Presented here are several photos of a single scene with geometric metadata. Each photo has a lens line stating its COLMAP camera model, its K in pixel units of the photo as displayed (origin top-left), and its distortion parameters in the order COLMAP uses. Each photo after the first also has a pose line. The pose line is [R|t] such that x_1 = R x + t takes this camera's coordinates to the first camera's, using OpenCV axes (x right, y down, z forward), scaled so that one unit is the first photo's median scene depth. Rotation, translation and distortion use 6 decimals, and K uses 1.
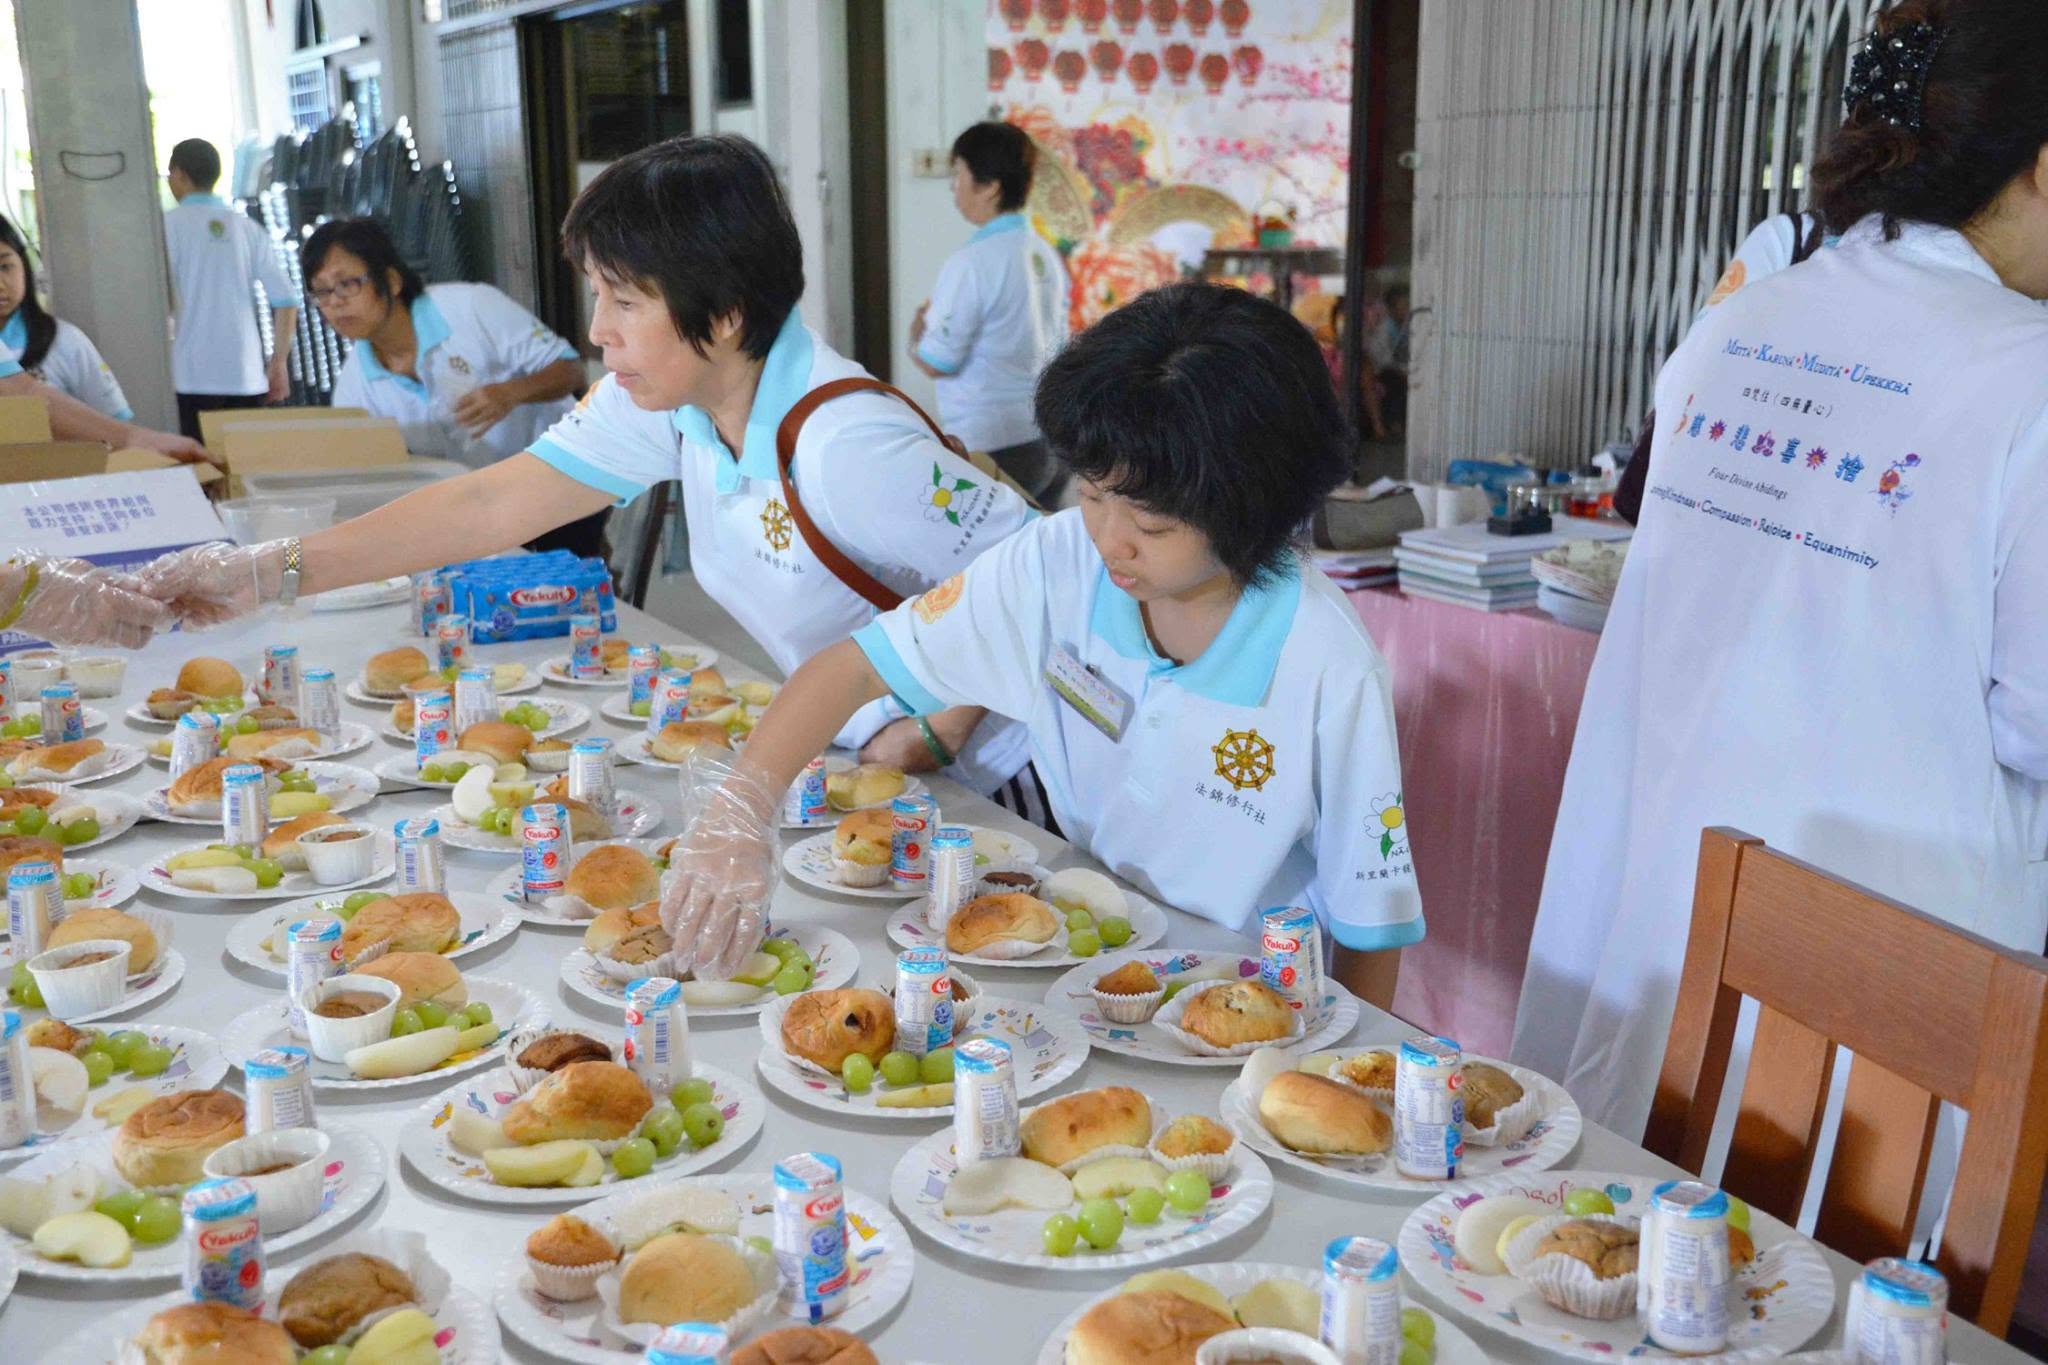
lens RADIAL K [[2239.1, 0, 1024.0], [0, 2239.1, 682.5], [0, 0, 1]] dist [0.063882, 0.039740]
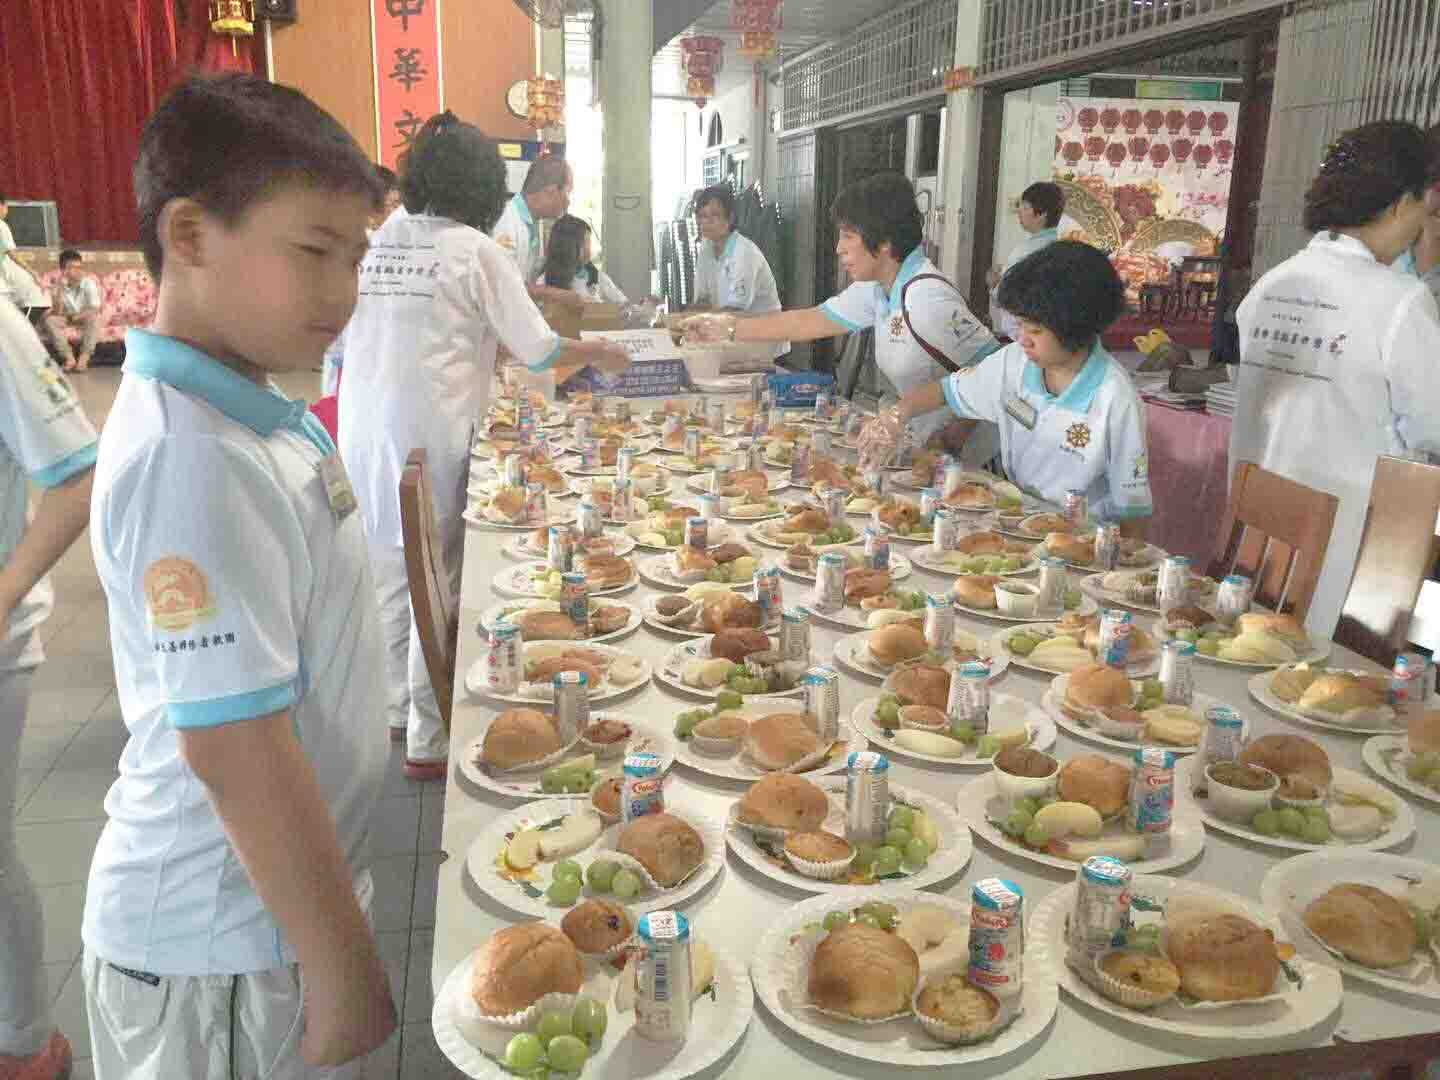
lens RADIAL K [[1278.1, 0, 720.0], [0, 1278.1, 540.0], [0, 0, 1]] dist [0.096468, -0.129801]
pose [[0.959959, 0.086989, -0.266291, 0.021400], [-0.079884, 0.996102, 0.037418, 0.023574], [0.268508, -0.014648, 0.963166, -0.096634]]
